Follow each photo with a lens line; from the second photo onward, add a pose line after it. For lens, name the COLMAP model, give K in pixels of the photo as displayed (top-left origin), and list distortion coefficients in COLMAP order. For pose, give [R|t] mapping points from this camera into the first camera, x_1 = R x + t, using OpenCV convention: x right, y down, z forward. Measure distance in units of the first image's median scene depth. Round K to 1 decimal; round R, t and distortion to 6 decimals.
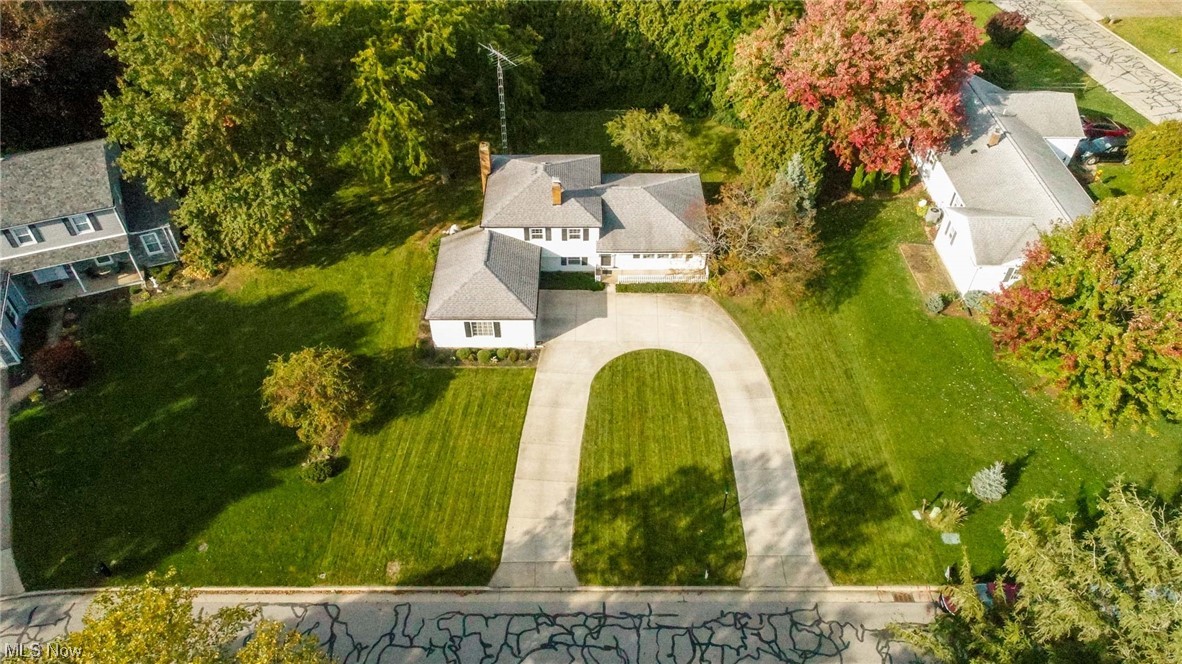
lens RADIAL K [[784.9, 0, 589.1], [0, 784.9, 332.7], [0, 0, 1]] dist [0.004743, -0.005087]
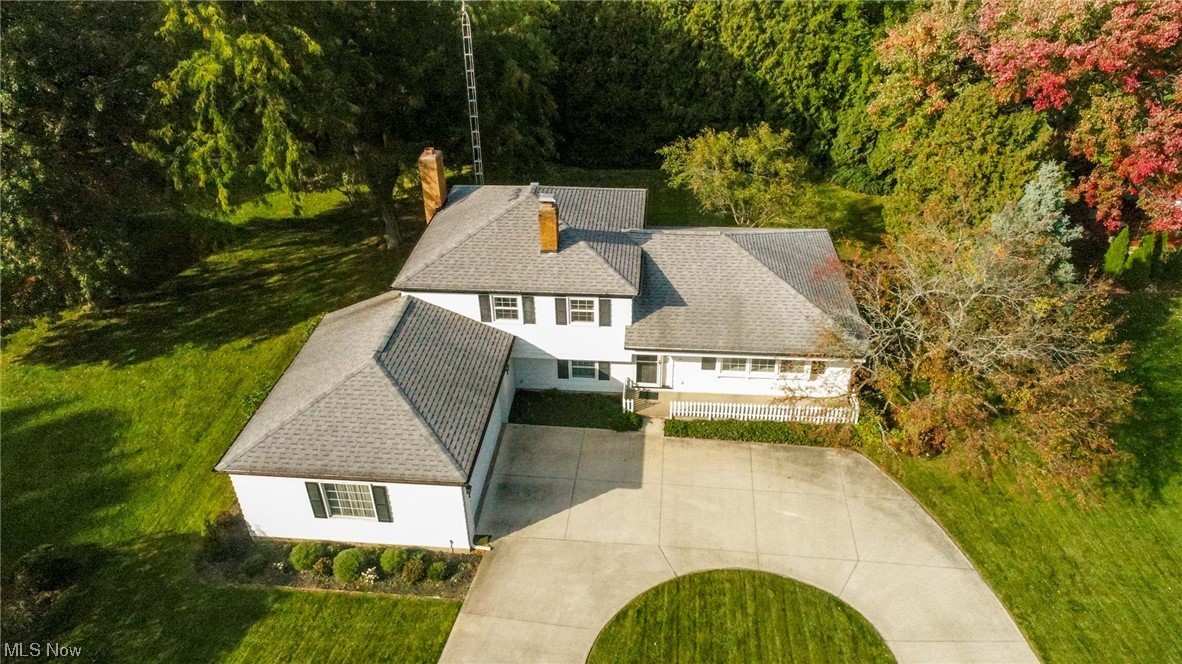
lens RADIAL K [[784.9, 0, 587.3], [0, 784.9, 333.8], [0, 0, 1]] dist [0.004743, -0.005087]
pose [[0.995024, 0.034327, -0.093538, 0.031588], [-0.052838, 0.977694, -0.203278, -0.012911], [0.084474, 0.207209, 0.974643, 0.535011]]
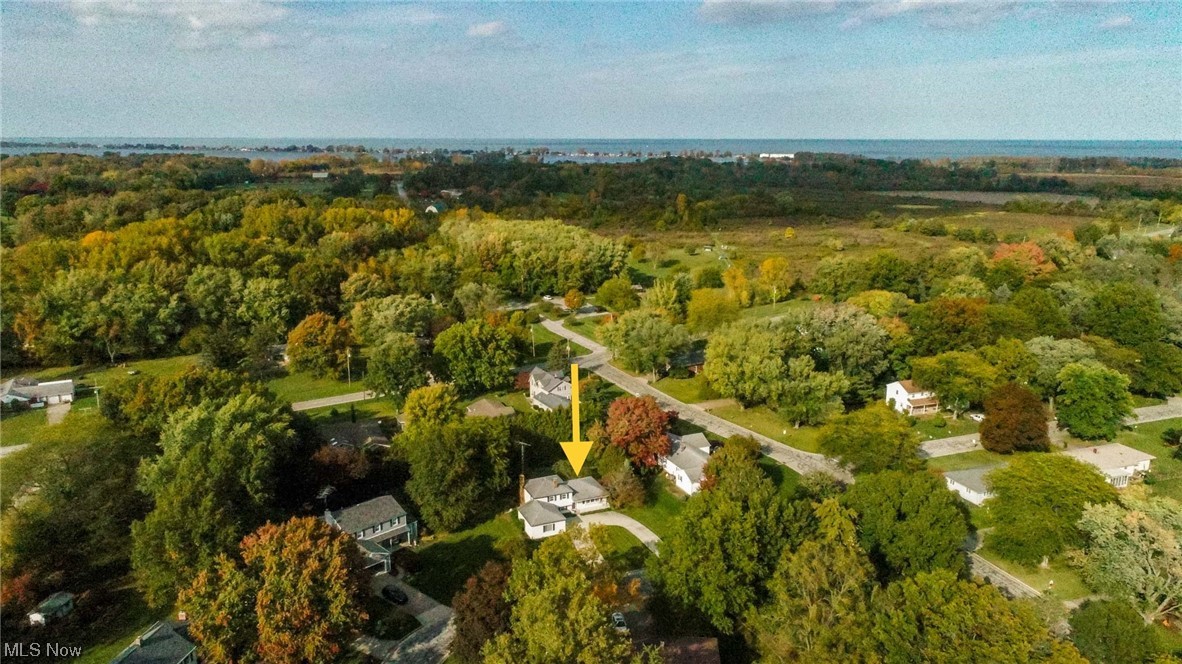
lens RADIAL K [[784.9, 0, 589.4], [0, 784.9, 332.6], [0, 0, 1]] dist [0.004743, -0.005087]
pose [[0.919996, -0.090832, 0.381256, -0.974117], [0.277263, 0.838372, -0.469317, 0.742371], [-0.277005, 0.537478, 0.796483, -1.619854]]
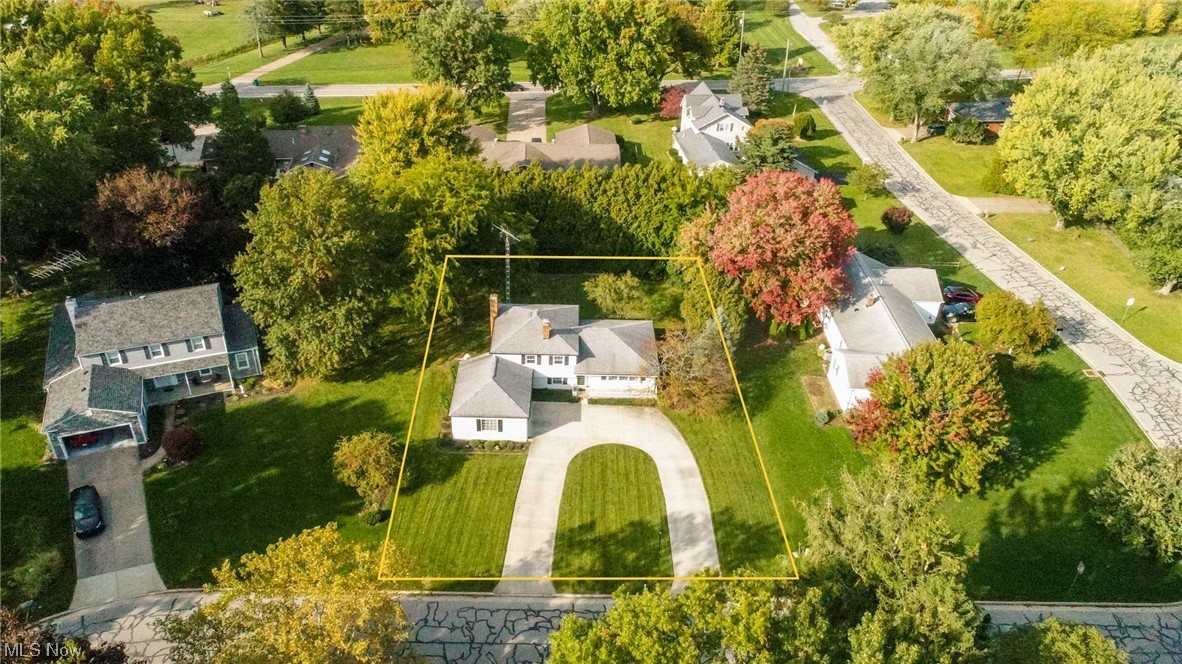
lens RADIAL K [[839.5, 0, 592.7], [0, 839.5, 336.7], [0, 0, 1]] dist [0.004906, -0.004878]
pose [[0.999375, 0.023237, 0.026642, 0.001578], [-0.017476, 0.979835, -0.199043, 0.125355], [-0.030729, 0.198453, 0.979629, -0.446278]]
